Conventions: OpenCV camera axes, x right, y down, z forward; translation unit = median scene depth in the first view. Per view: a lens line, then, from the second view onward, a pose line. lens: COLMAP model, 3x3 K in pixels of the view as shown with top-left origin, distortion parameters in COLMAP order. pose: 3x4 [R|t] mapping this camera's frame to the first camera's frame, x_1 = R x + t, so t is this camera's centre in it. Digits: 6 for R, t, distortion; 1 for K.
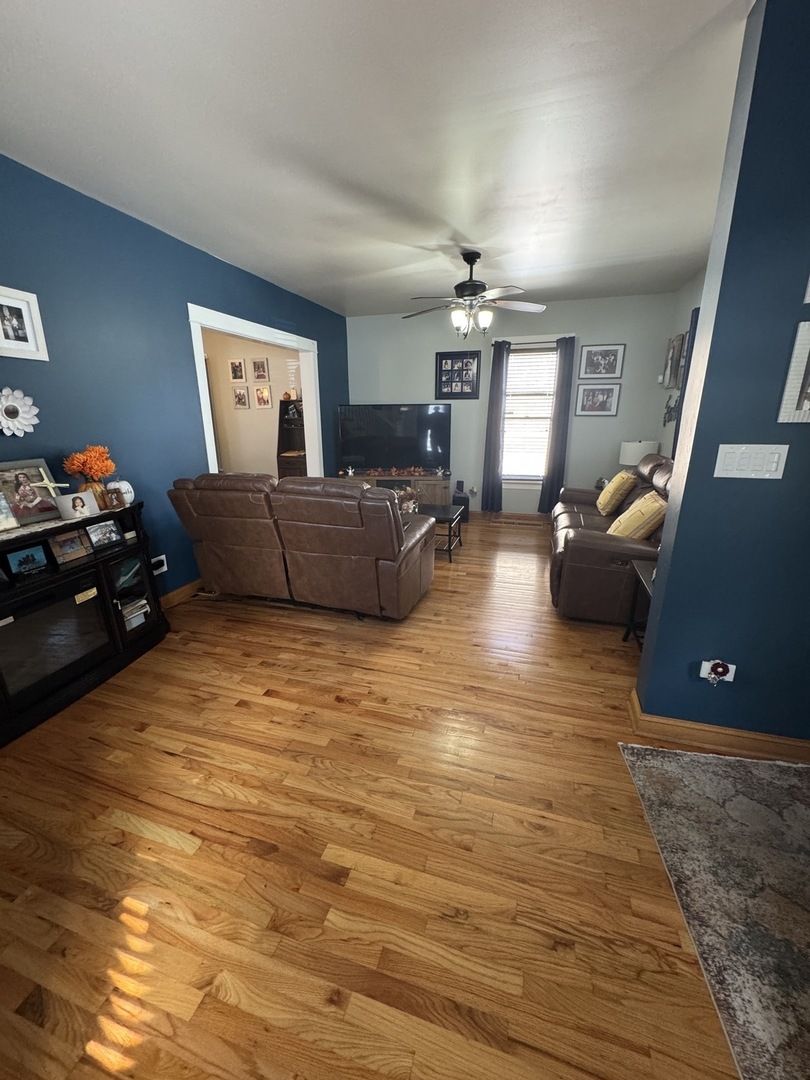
lens RADIAL K [[432.5, 0, 402.9], [0, 432.5, 540.0], [0, 0, 1]] dist [-0.006671, 0.000192]
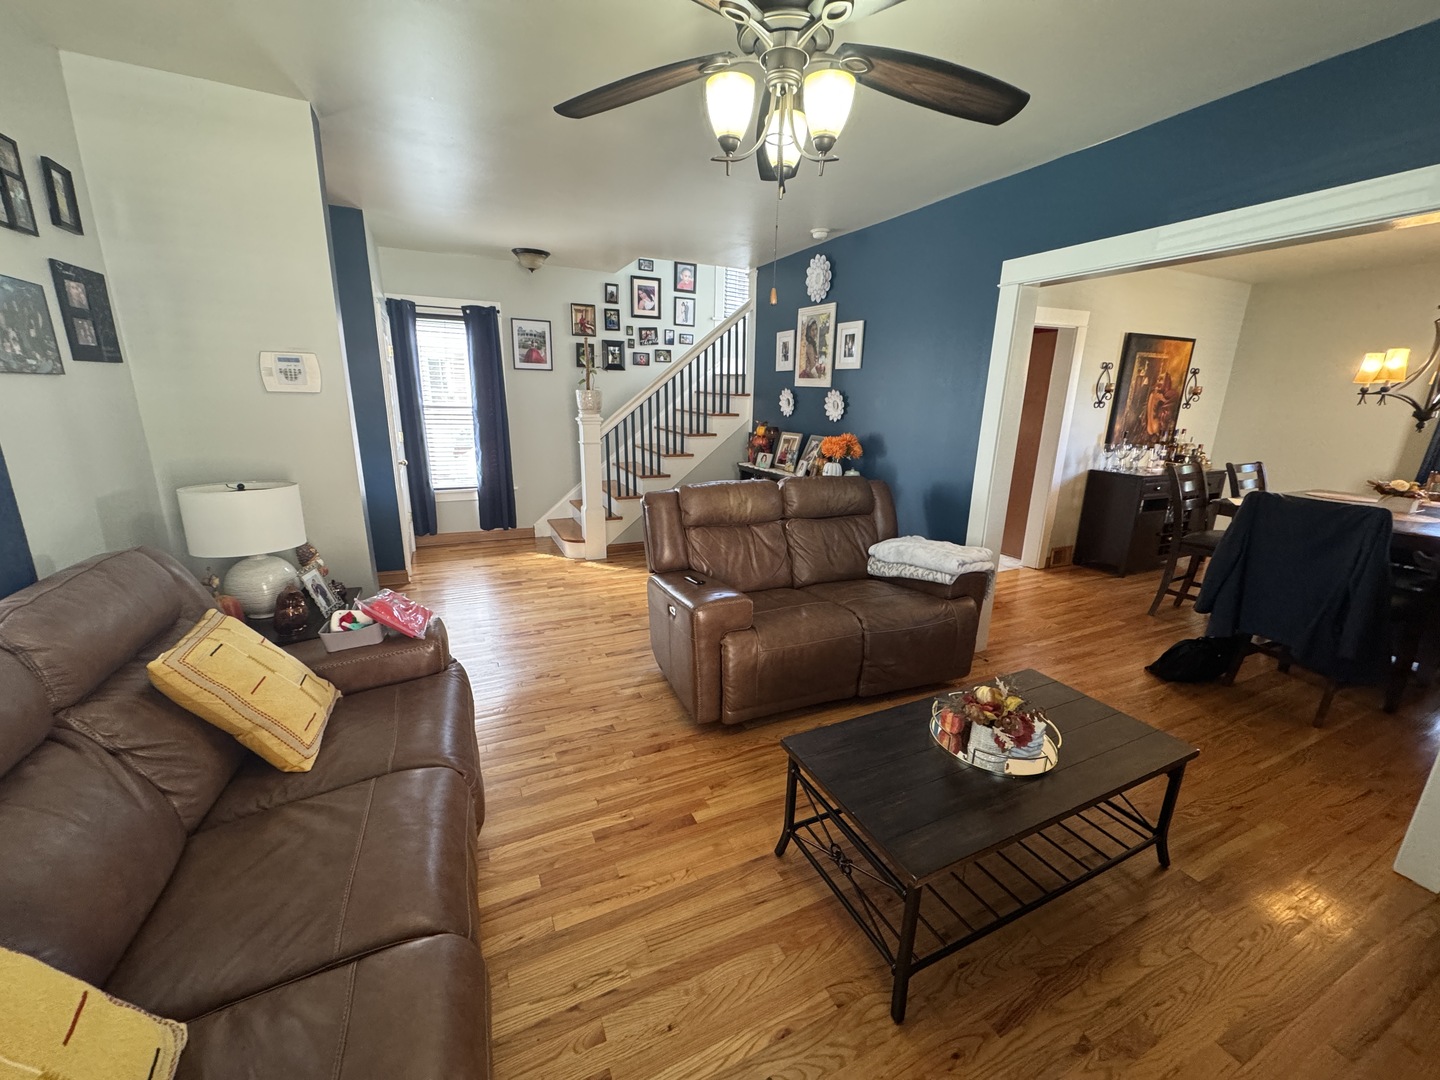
lens RADIAL K [[576.7, 0, 721.7], [0, 576.7, 540.4], [0, 0, 1]] dist [-0.006671, 0.000192]
pose [[-0.736347, 0.161592, -0.657025, 0.787731], [-0.205227, 0.871972, 0.444461, -0.703617], [0.644729, 0.462117, -0.608911, 2.200079]]
